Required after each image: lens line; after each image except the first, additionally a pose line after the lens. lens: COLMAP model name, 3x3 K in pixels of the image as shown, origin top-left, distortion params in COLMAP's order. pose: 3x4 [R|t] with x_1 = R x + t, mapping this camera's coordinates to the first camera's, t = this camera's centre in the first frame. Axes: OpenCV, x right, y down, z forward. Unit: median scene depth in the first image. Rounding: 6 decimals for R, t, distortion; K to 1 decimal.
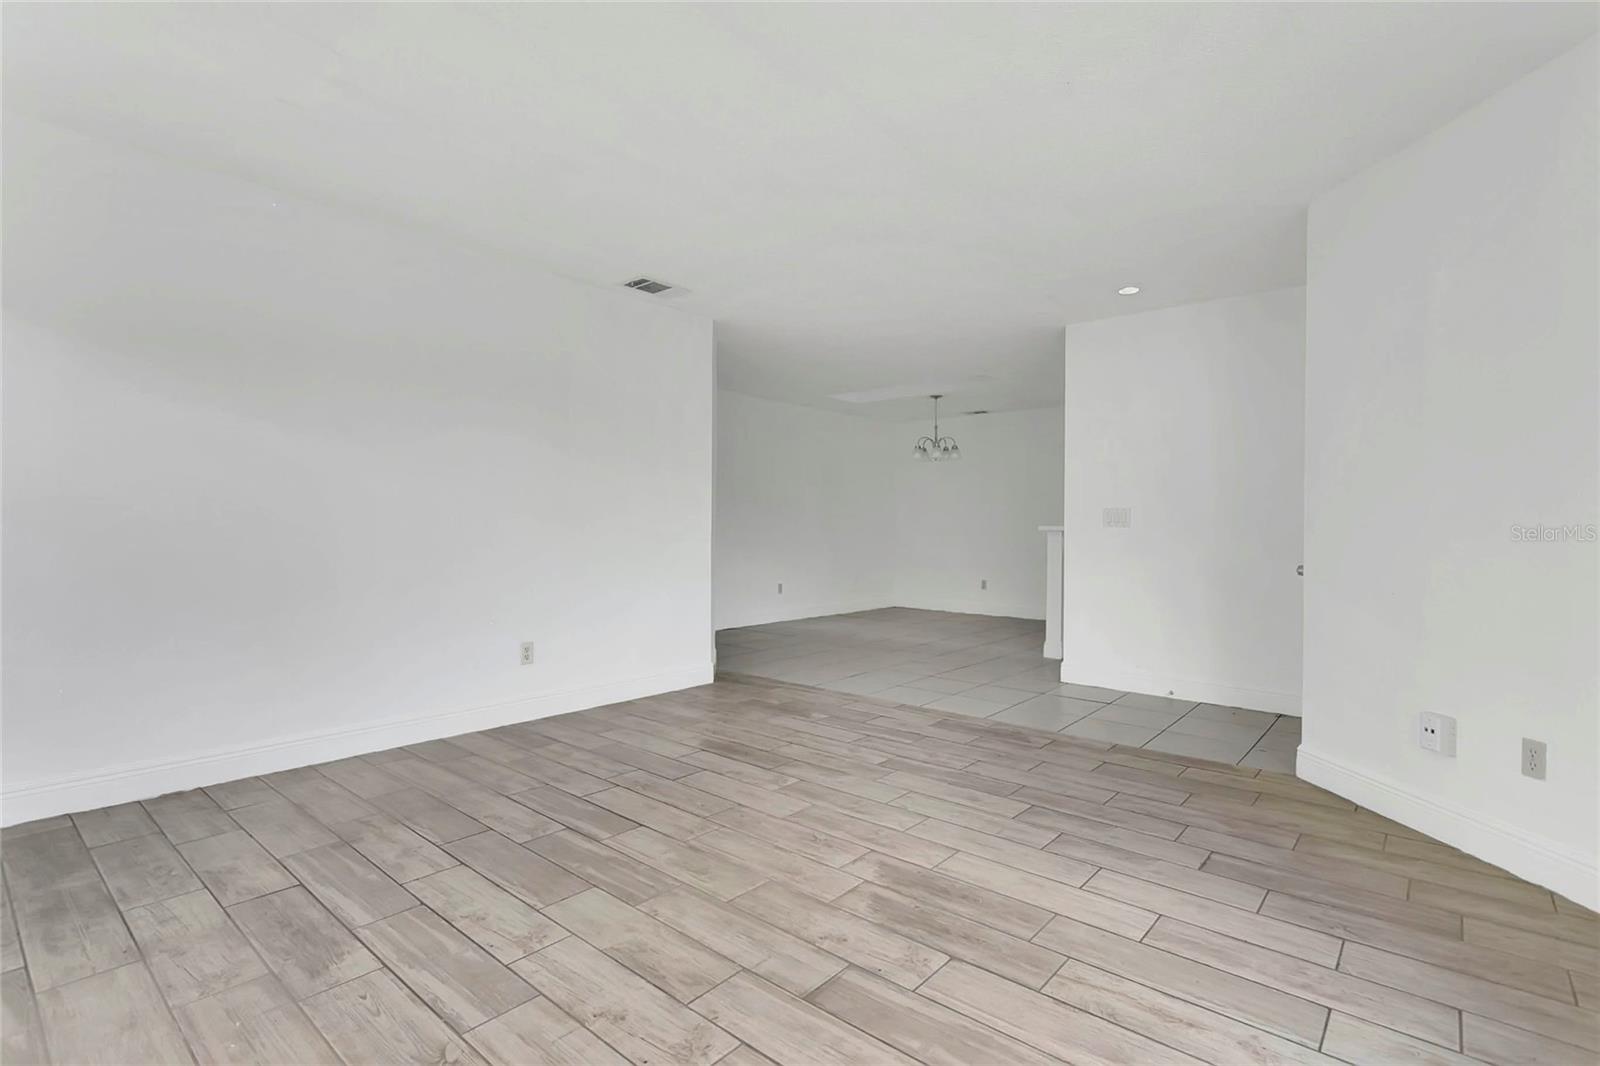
lens RADIAL K [[780.3, 0, 802.5], [0, 780.3, 531.0], [0, 0, 1]] dist [-0.000602, 0.000842]
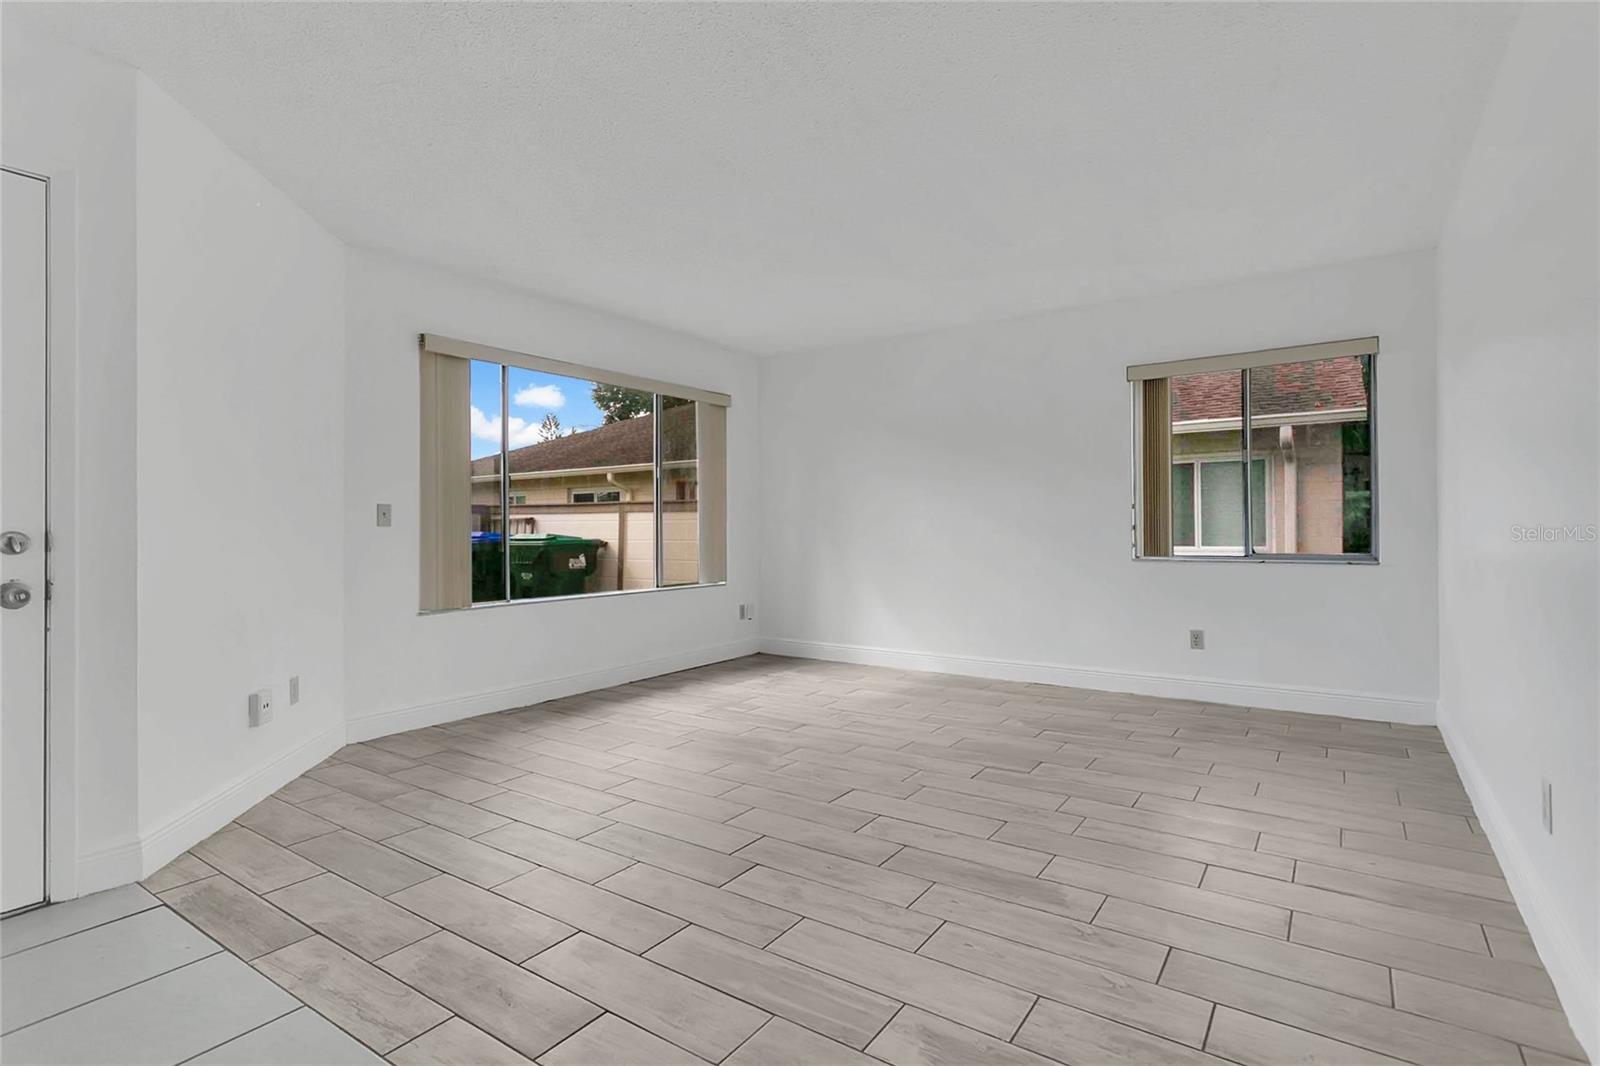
lens RADIAL K [[780.3, 0, 800.2], [0, 780.3, 534.7], [0, 0, 1]] dist [-0.000602, 0.000842]
pose [[-0.995691, 0.000918, -0.092725, 0.151117], [0.000795, 0.999999, 0.001365, 0.015421], [0.092726, 0.001285, -0.995691, 2.116189]]
